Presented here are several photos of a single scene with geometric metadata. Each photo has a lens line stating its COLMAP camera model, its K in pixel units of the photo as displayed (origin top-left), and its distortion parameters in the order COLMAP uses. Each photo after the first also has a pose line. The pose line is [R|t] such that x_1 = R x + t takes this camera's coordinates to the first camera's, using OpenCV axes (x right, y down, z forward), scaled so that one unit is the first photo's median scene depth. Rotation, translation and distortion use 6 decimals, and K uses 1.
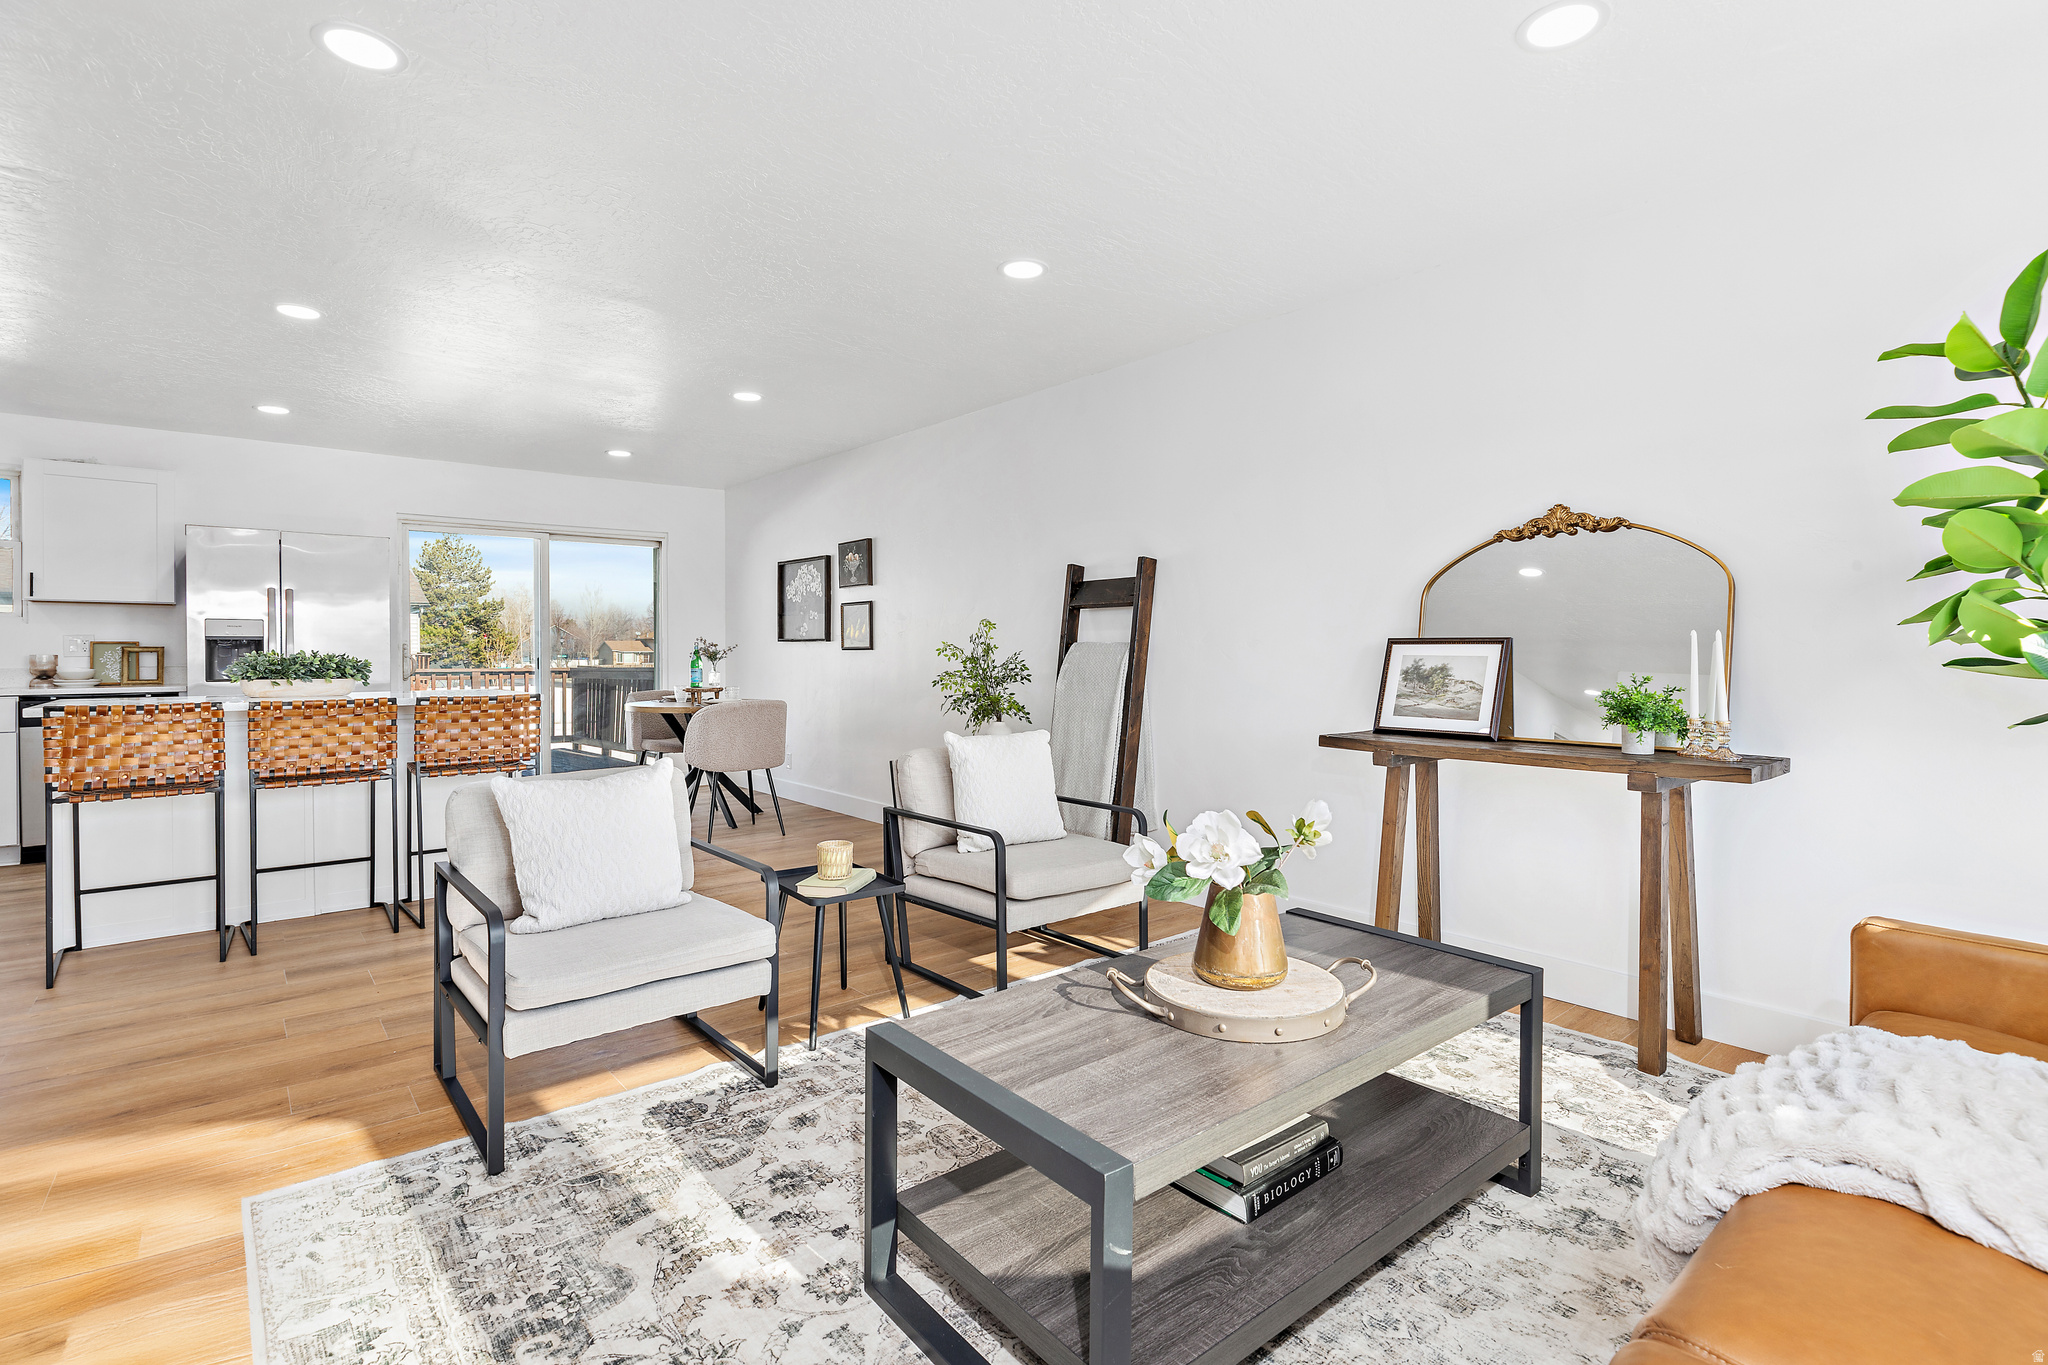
lens RADIAL K [[963.7, 0, 1038.0], [0, 963.7, 662.1], [0, 0, 1]] dist [-0.002653, 0.002334]
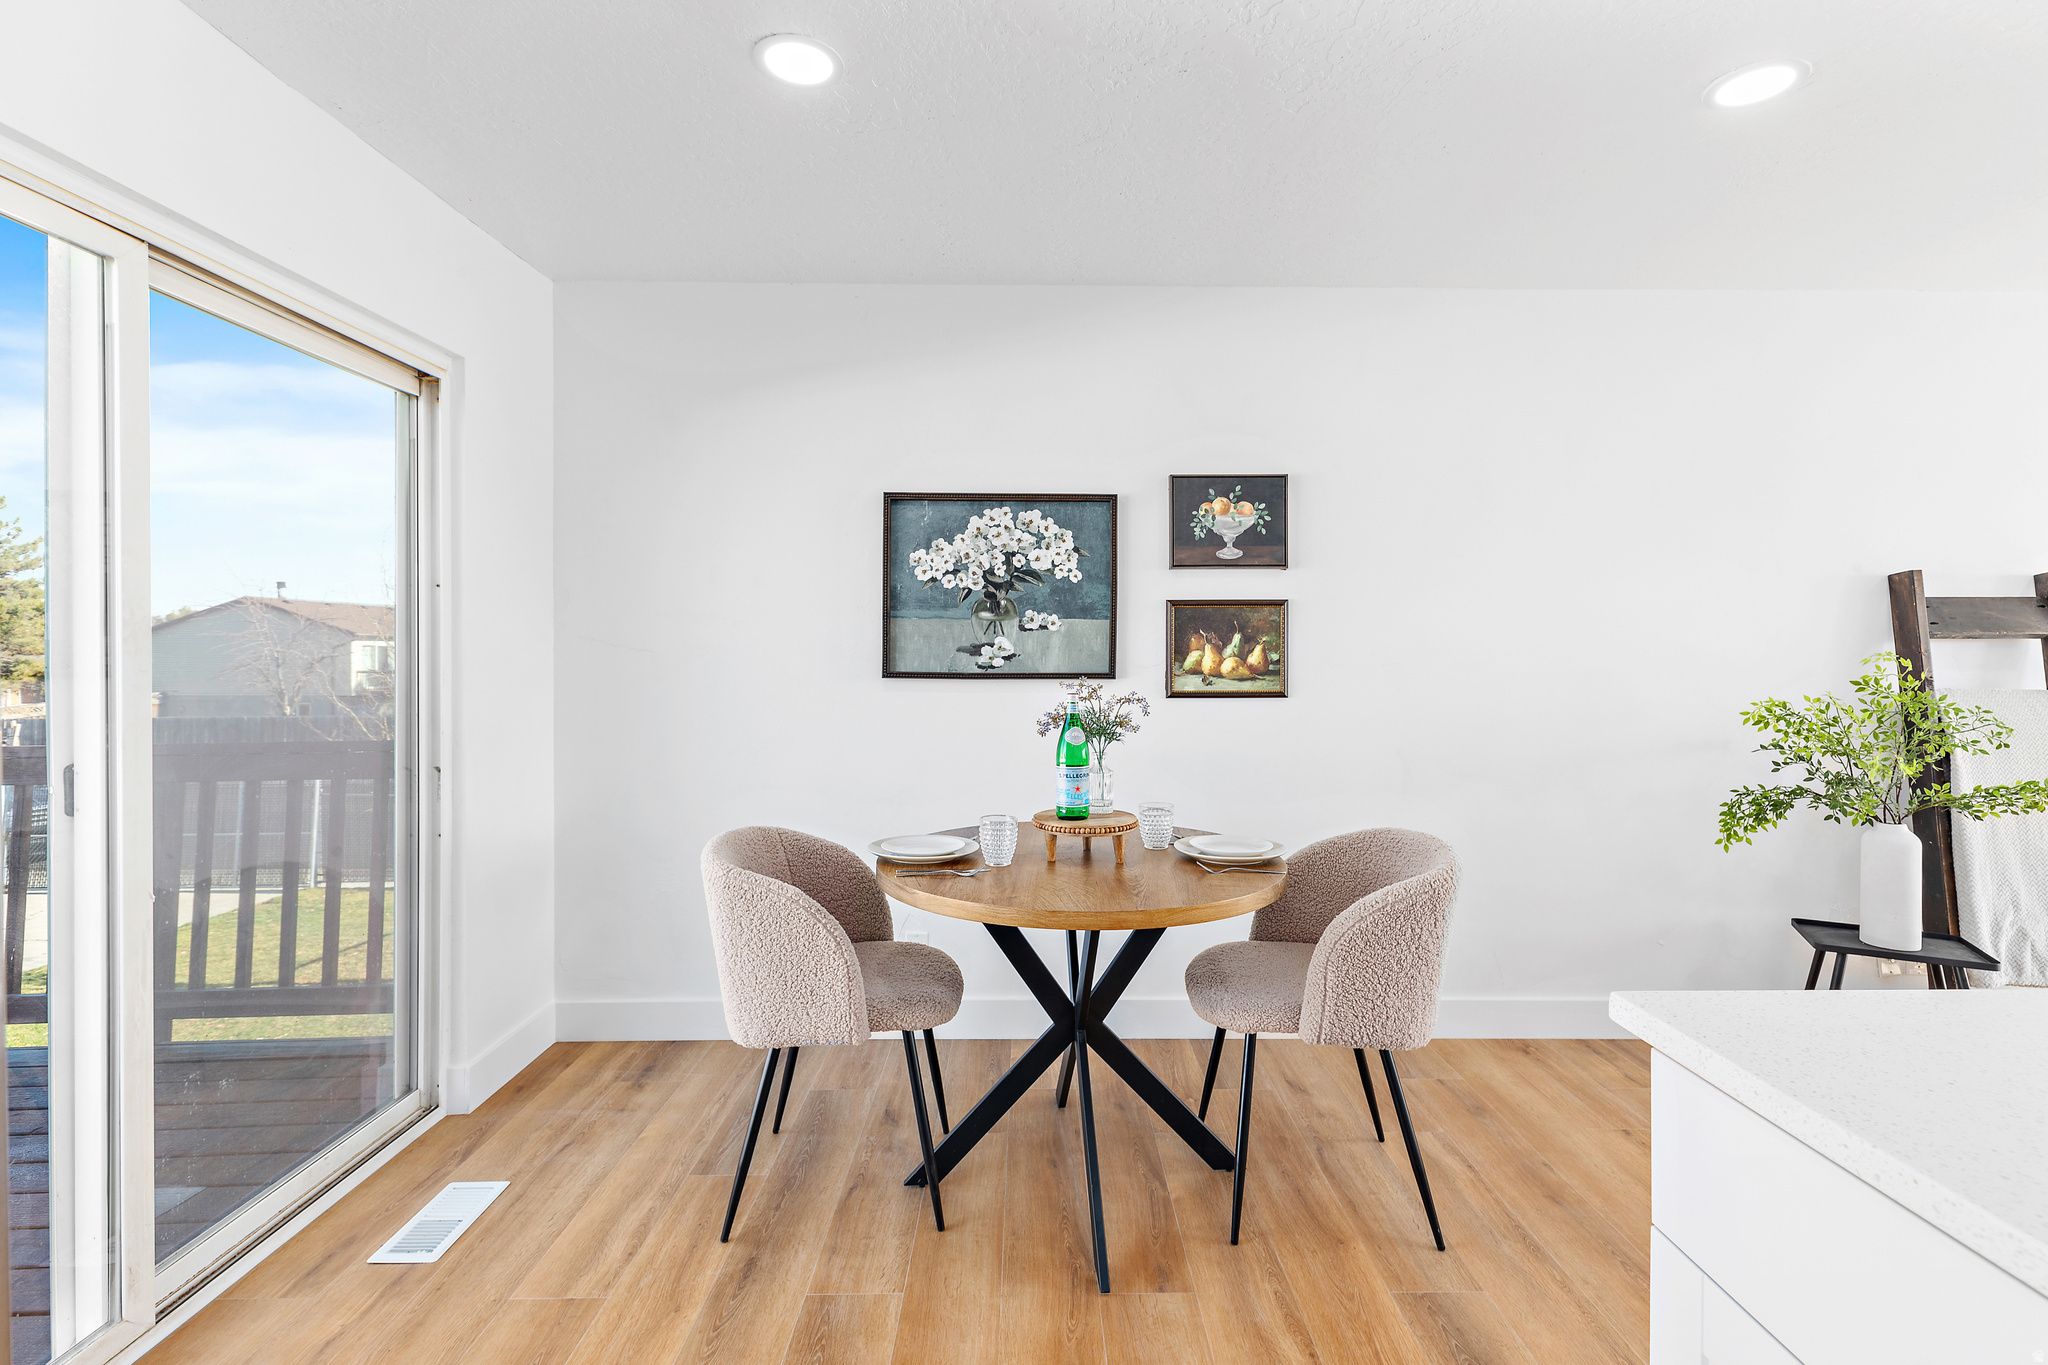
lens RADIAL K [[954.6, 0, 1064.5], [0, 954.6, 655.7], [0, 0, 1]] dist [0.012108, -0.001944]
pose [[0.636738, -0.000292, 0.771080, -0.949576], [0.007569, 0.999954, -0.005871, -0.048735], [-0.771043, 0.009574, 0.636711, 1.161806]]
